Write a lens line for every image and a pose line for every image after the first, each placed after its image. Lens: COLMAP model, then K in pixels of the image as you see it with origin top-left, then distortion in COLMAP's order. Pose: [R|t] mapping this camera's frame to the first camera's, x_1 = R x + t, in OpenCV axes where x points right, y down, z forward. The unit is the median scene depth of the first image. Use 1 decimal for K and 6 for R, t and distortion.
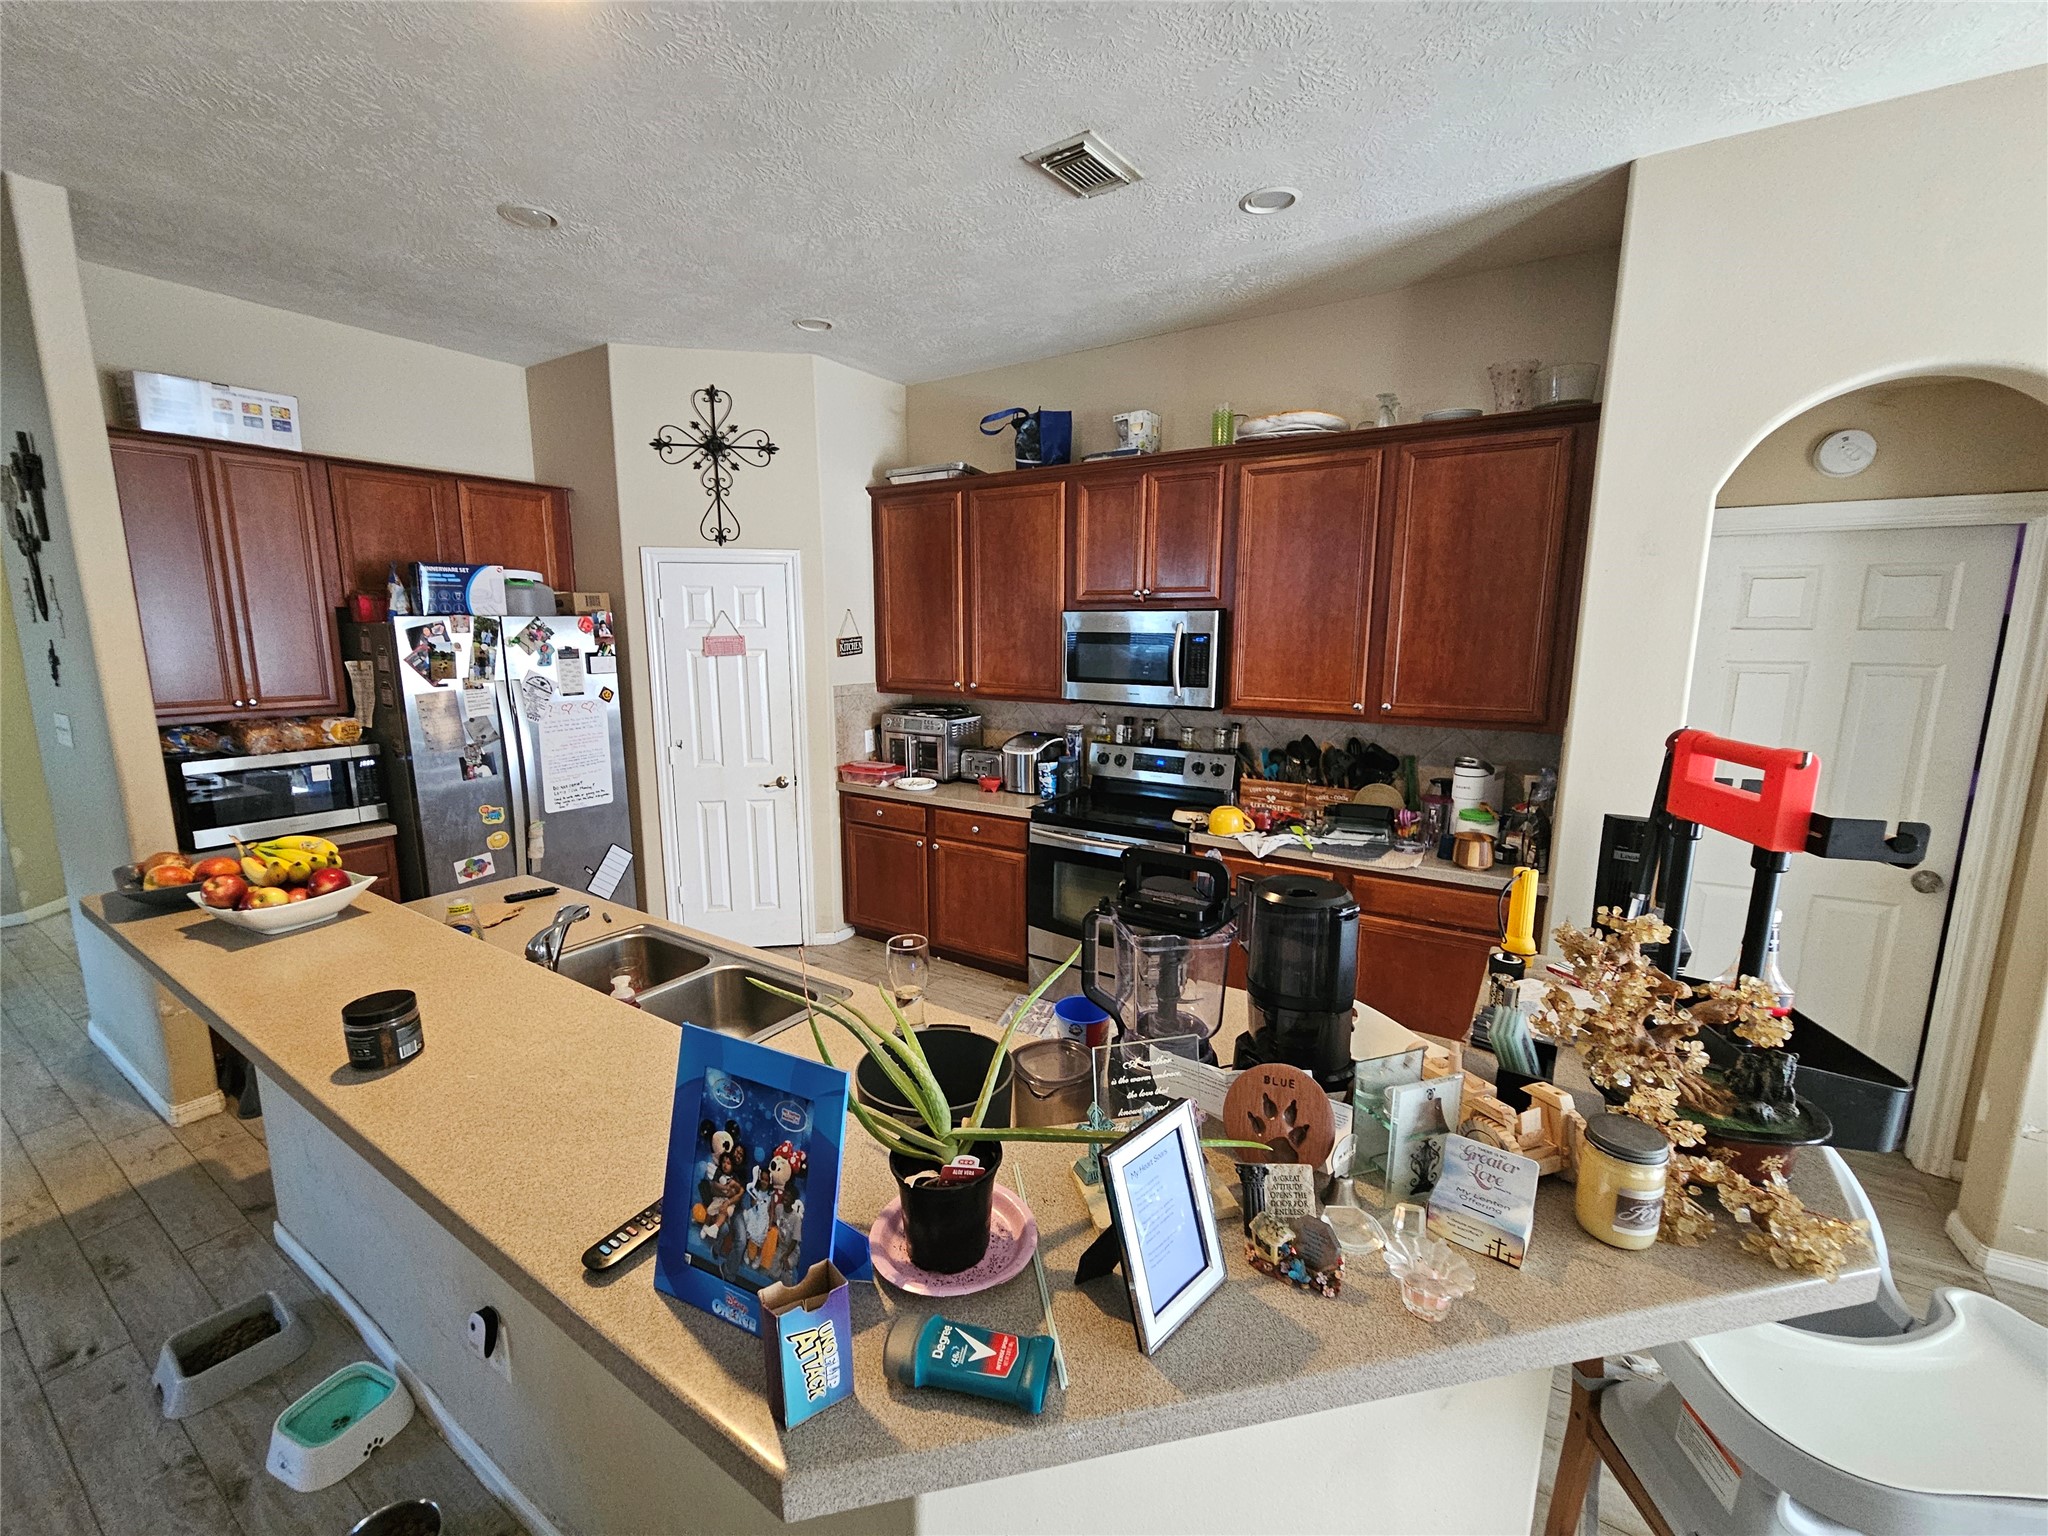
lens RADIAL K [[845.7, 0, 1019.6], [0, 845.7, 768.9], [0, 0, 1]] dist [0.003458, 0.000303]
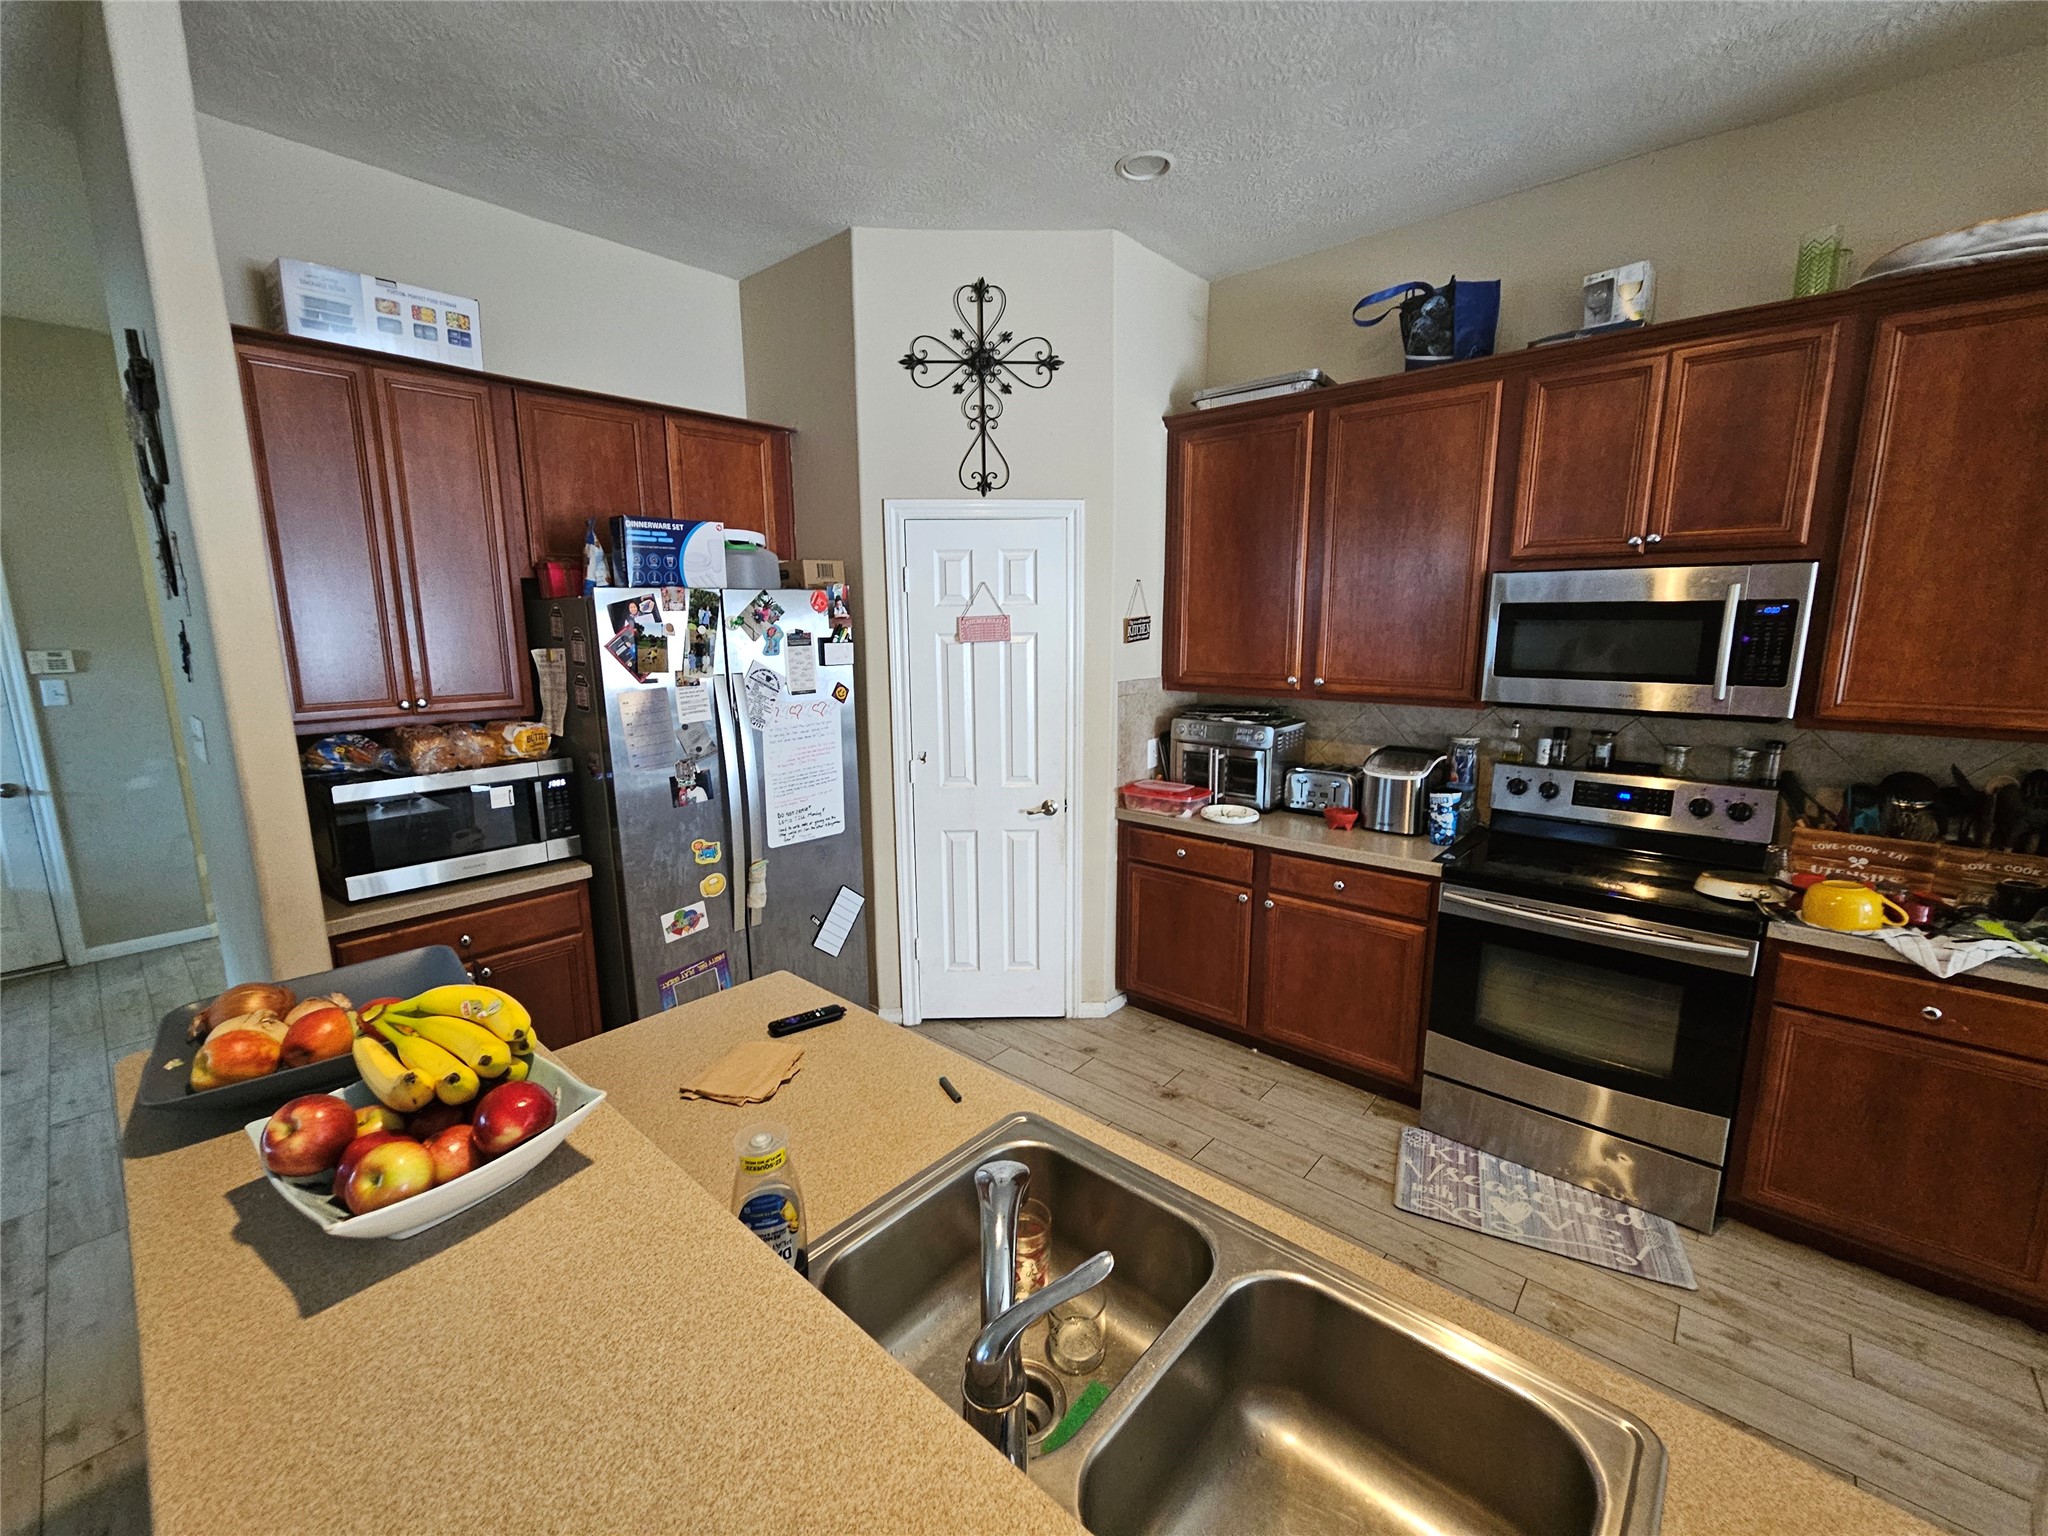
lens RADIAL K [[845.7, 0, 1026.1], [0, 845.7, 768.9], [0, 0, 1]] dist [0.003458, 0.000303]
pose [[0.990716, 0.016426, -0.134952, -0.225198], [-0.015186, 0.999833, 0.010215, -0.030205], [0.135097, -0.008071, 0.990799, 0.273341]]
